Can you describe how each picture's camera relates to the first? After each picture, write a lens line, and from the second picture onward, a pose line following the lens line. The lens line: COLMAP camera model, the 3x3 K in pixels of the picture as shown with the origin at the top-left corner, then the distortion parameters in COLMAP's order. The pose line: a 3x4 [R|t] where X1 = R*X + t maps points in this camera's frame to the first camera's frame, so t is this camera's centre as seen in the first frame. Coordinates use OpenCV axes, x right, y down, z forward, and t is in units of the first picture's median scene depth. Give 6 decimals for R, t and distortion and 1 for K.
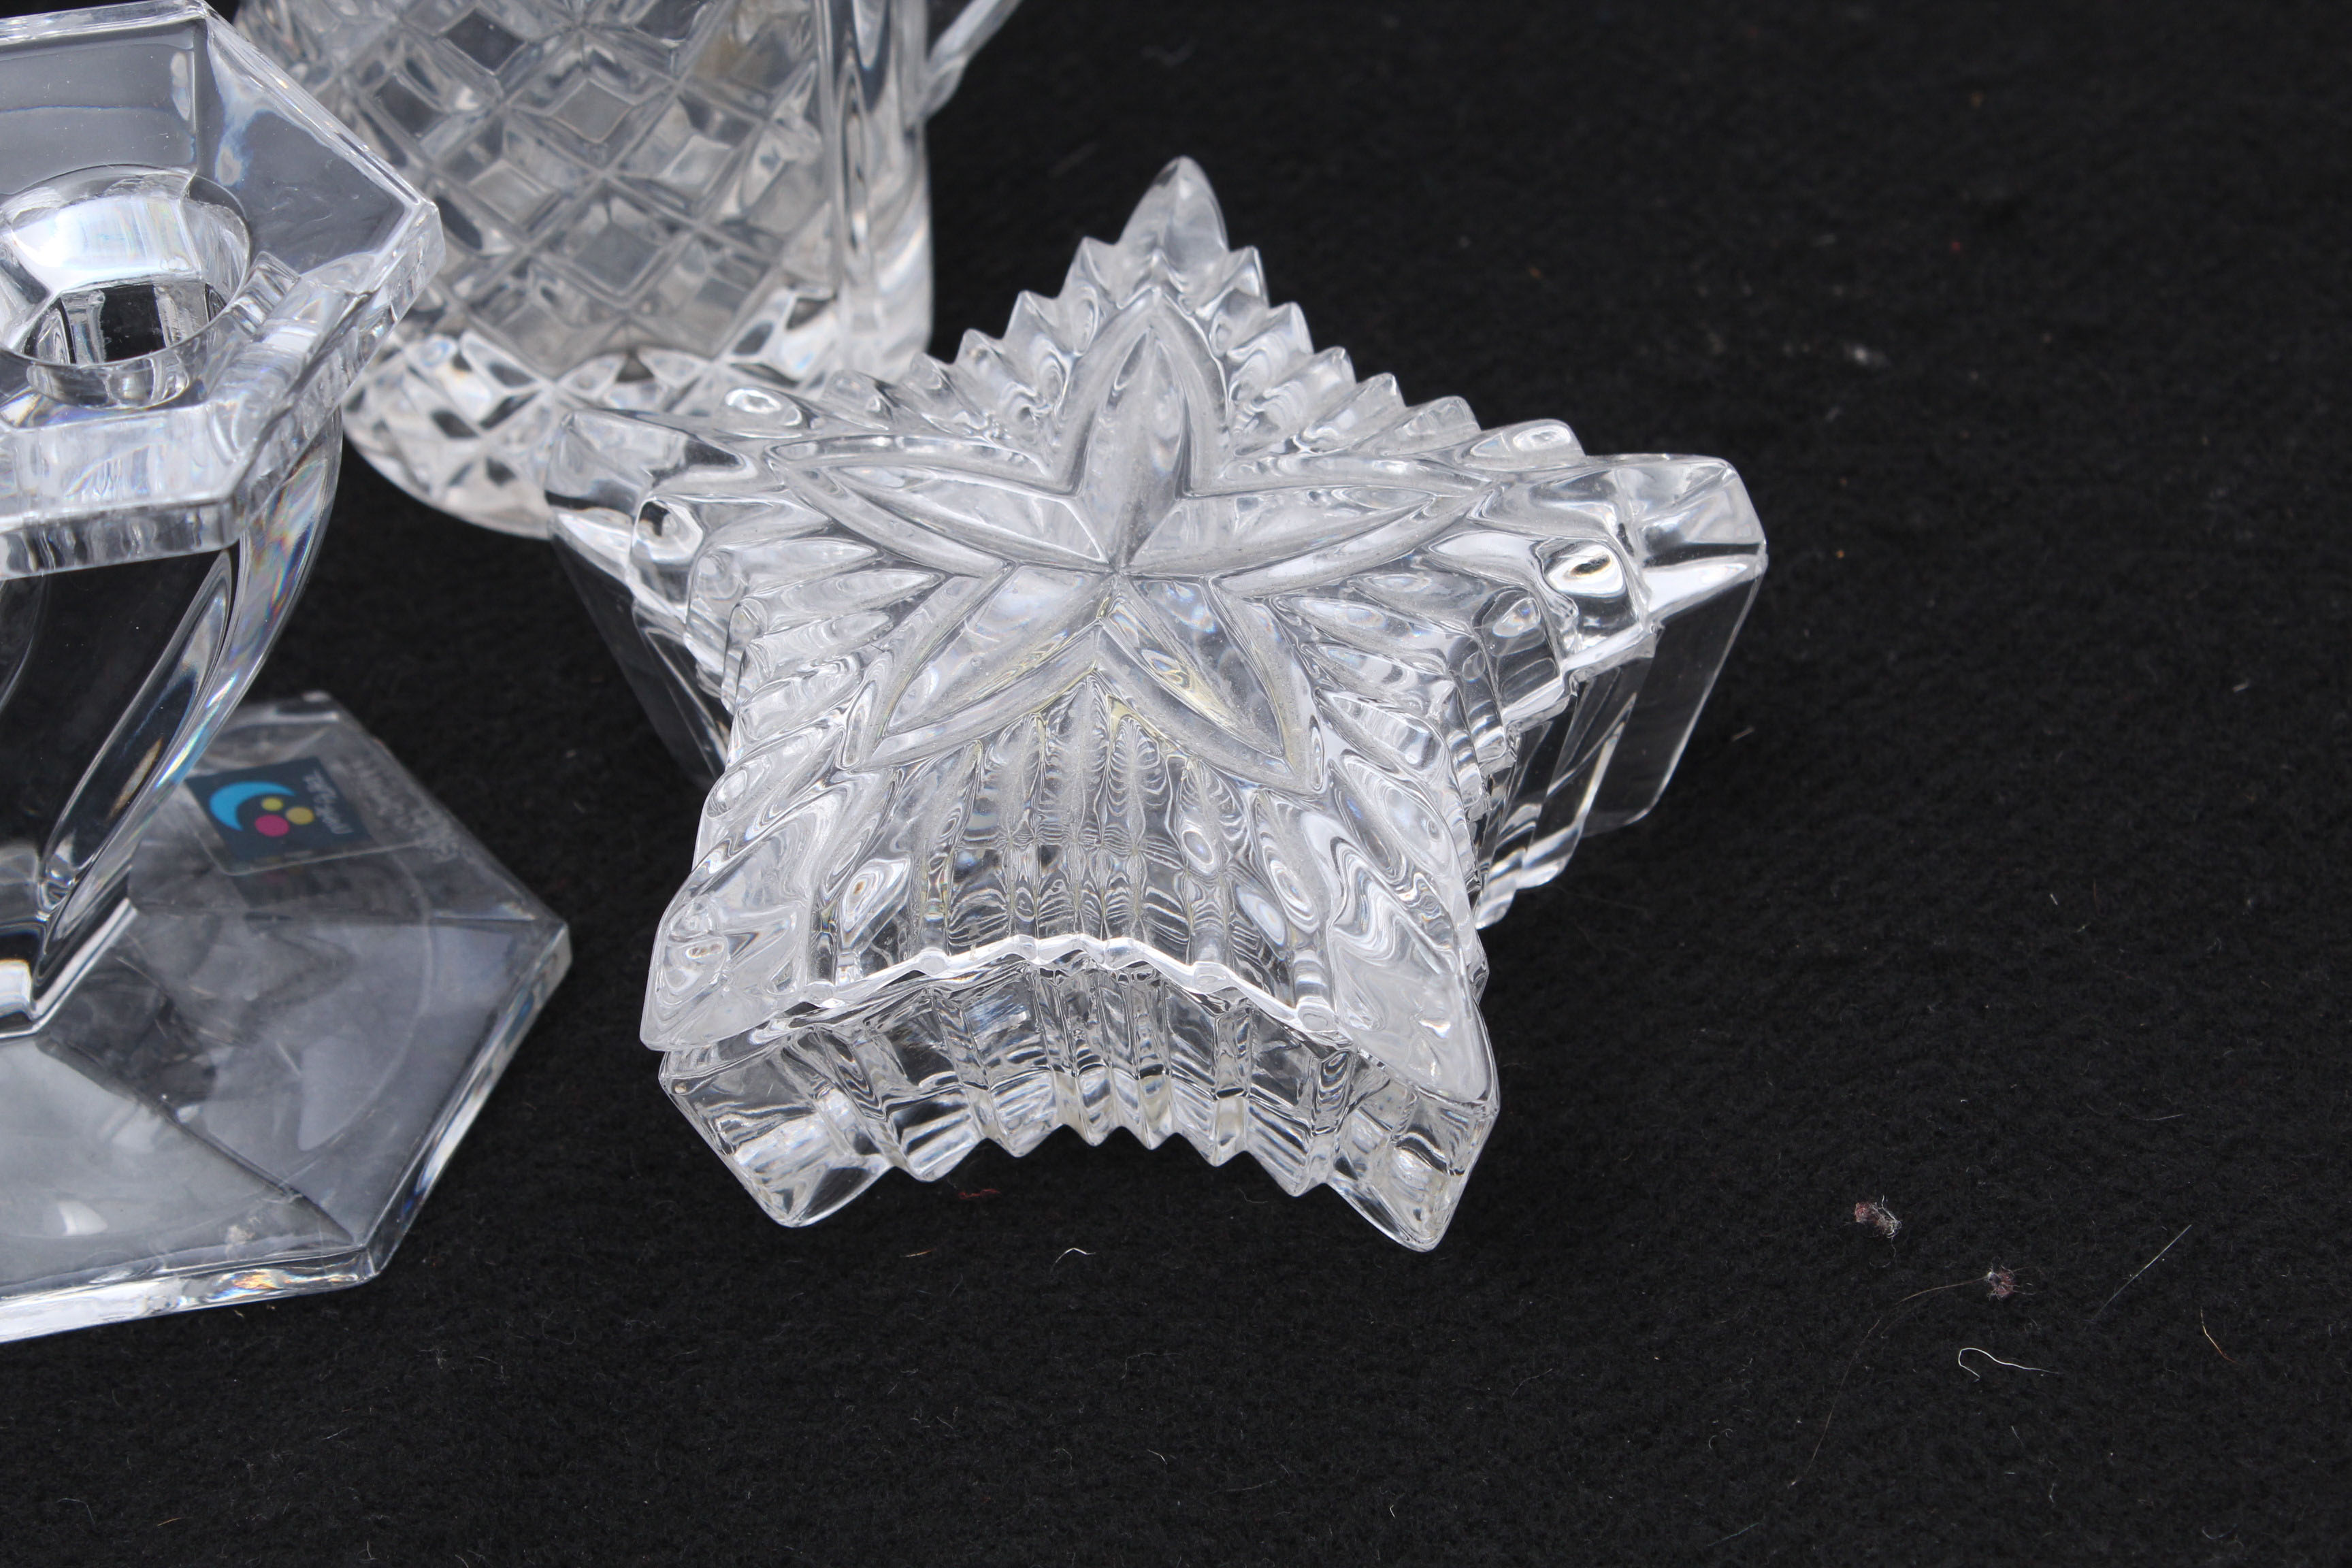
lens RADIAL K [[5453.0, 0, 1172.1], [0, 5453.0, 784.2], [0, 0, 1]] dist [0.041544, 0.000000]
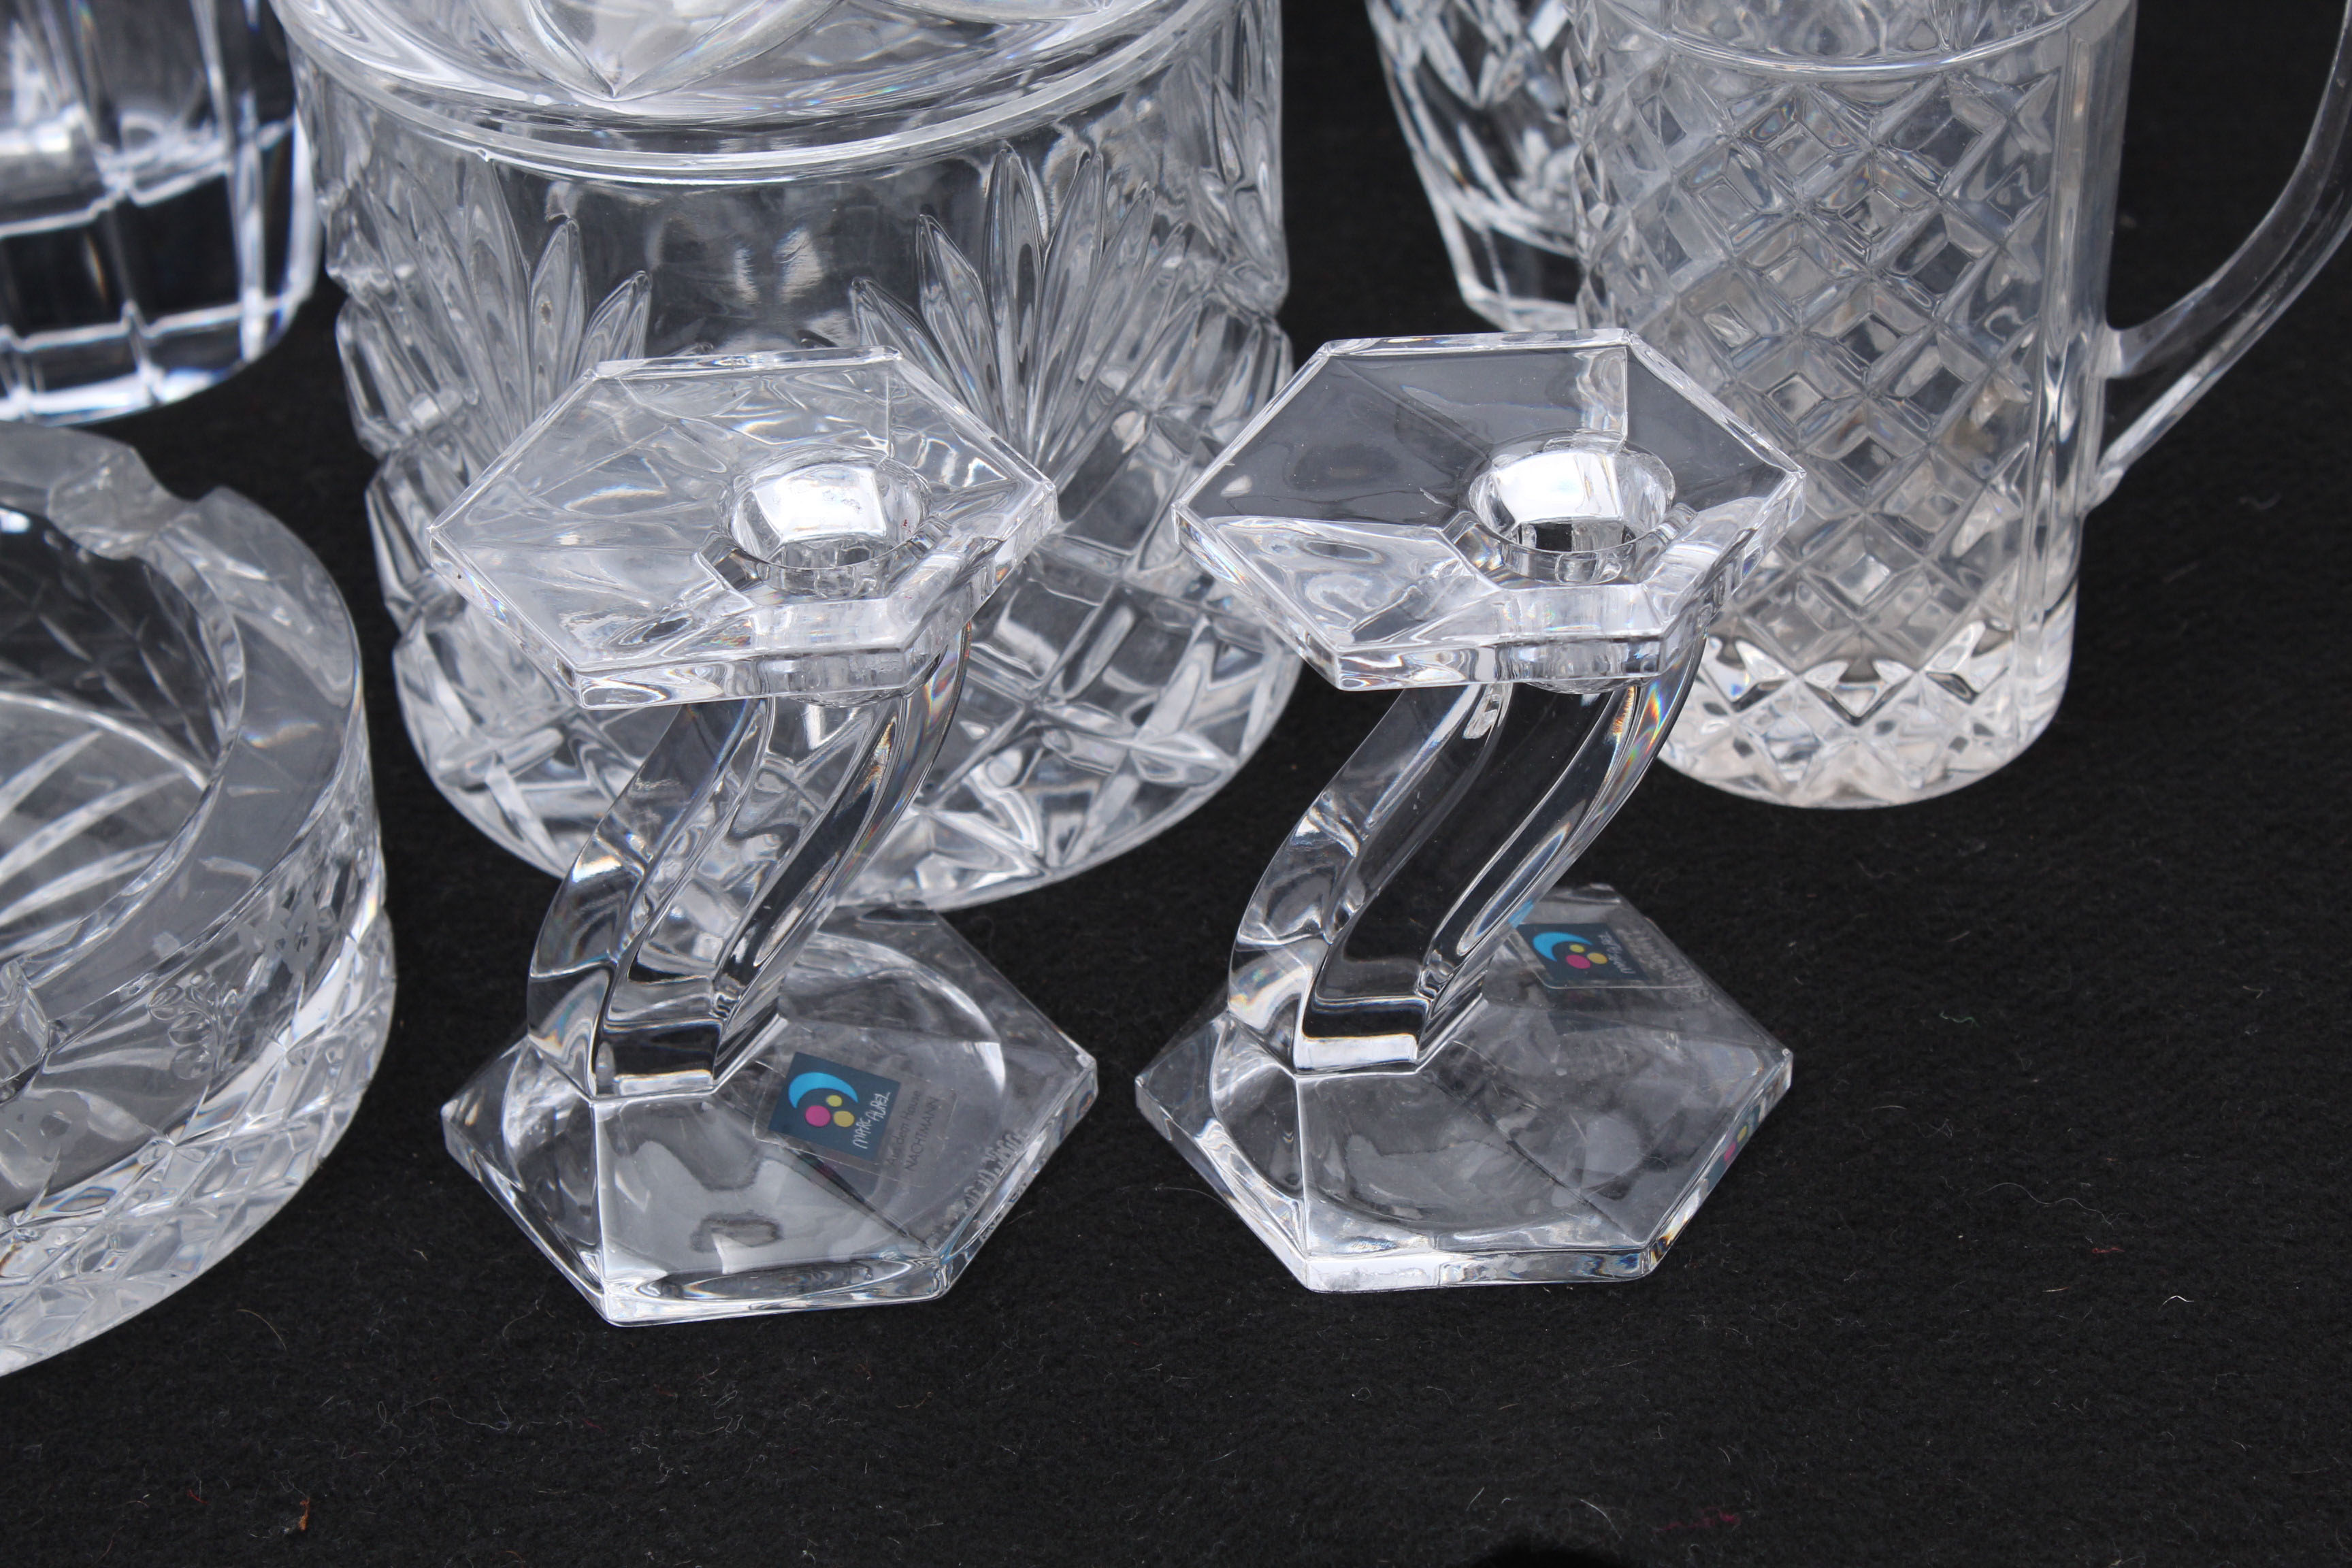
lens RADIAL K [[5767.5, 0, 1182.4], [0, 5767.5, 711.3], [0, 0, 1]] dist [0.109547, 0.000000]
pose [[0.989073, 0.084675, -0.120688, -0.100491], [-0.104383, 0.980302, -0.167667, 0.207960], [0.104114, 0.178433, 0.978428, -0.440181]]
